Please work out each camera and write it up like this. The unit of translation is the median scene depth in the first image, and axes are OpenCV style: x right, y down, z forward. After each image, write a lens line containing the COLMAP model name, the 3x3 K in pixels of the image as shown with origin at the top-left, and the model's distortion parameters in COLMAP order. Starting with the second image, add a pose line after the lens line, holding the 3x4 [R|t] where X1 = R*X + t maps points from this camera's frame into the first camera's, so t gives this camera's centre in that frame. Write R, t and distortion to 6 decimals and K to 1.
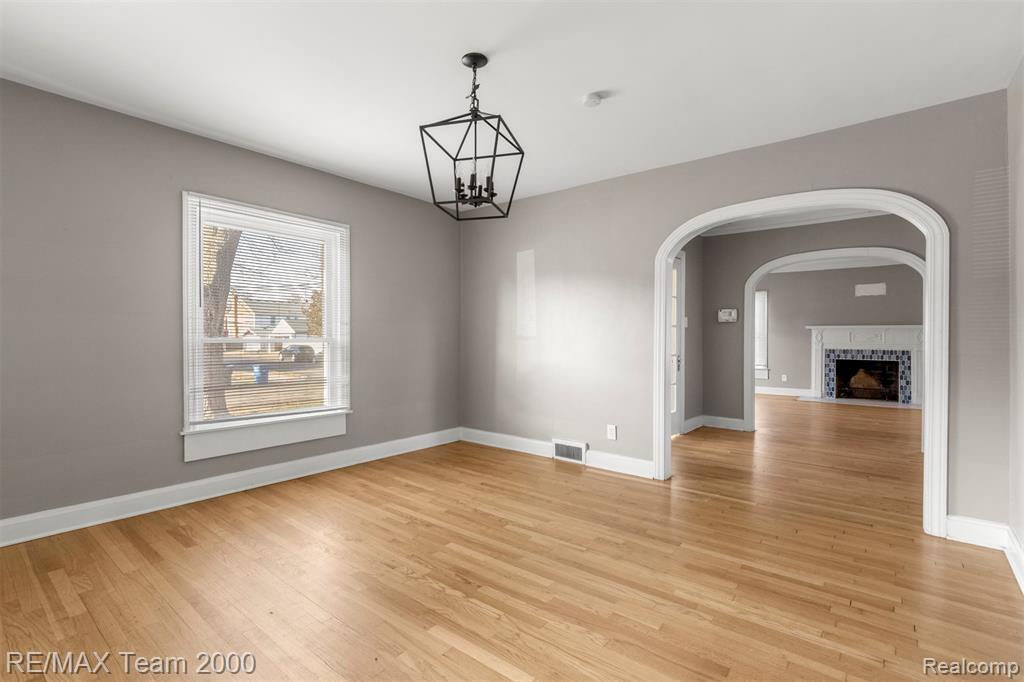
lens RADIAL K [[478.0, 0, 491.2], [0, 478.0, 340.3], [0, 0, 1]] dist [-0.001727, 0.002363]
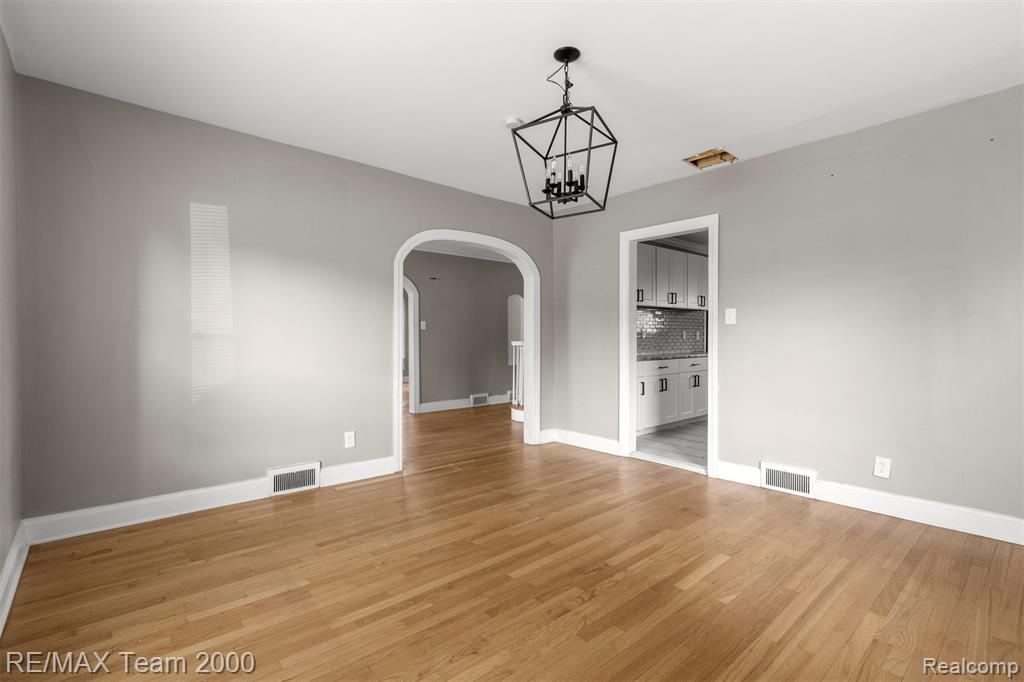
lens RADIAL K [[478.0, 0, 511.6], [0, 478.0, 340.8], [0, 0, 1]] dist [-0.001727, 0.002363]
pose [[0.144296, -0.010634, 0.989477, -0.689020], [0.004177, 0.999940, 0.010138, -0.004104], [-0.989526, 0.002670, 0.144332, 0.643989]]
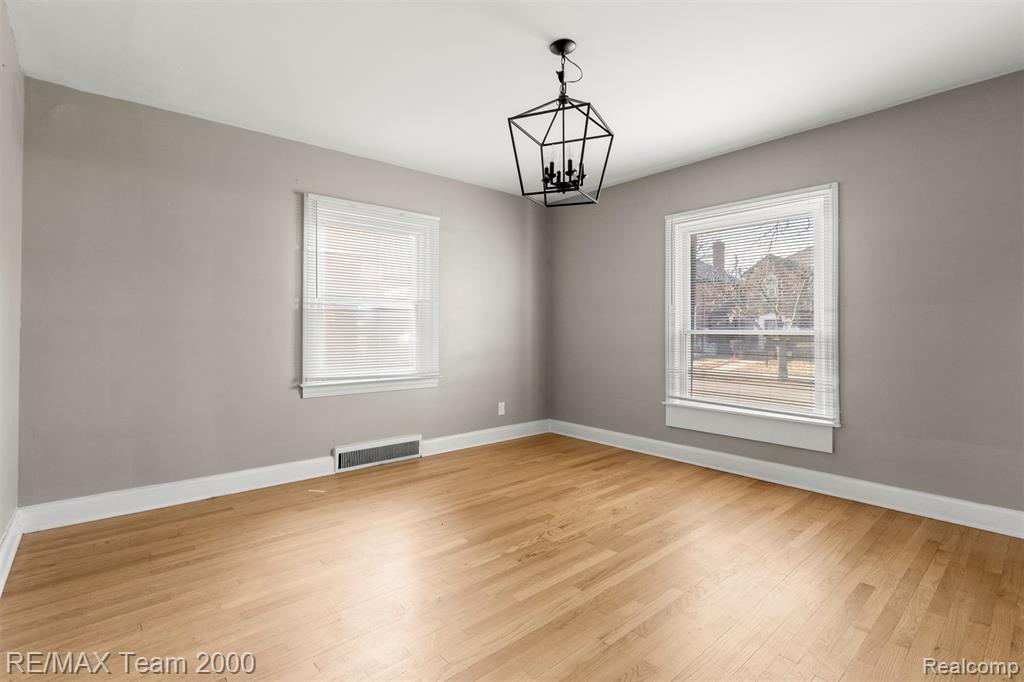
lens RADIAL K [[478.0, 0, 498.3], [0, 478.0, 325.8], [0, 0, 1]] dist [-0.001727, 0.002363]
pose [[-0.164529, -0.013133, -0.986285, 0.633936], [-0.007068, 0.999901, -0.012135, 0.003657], [0.986347, 0.004975, -0.164606, 0.686348]]
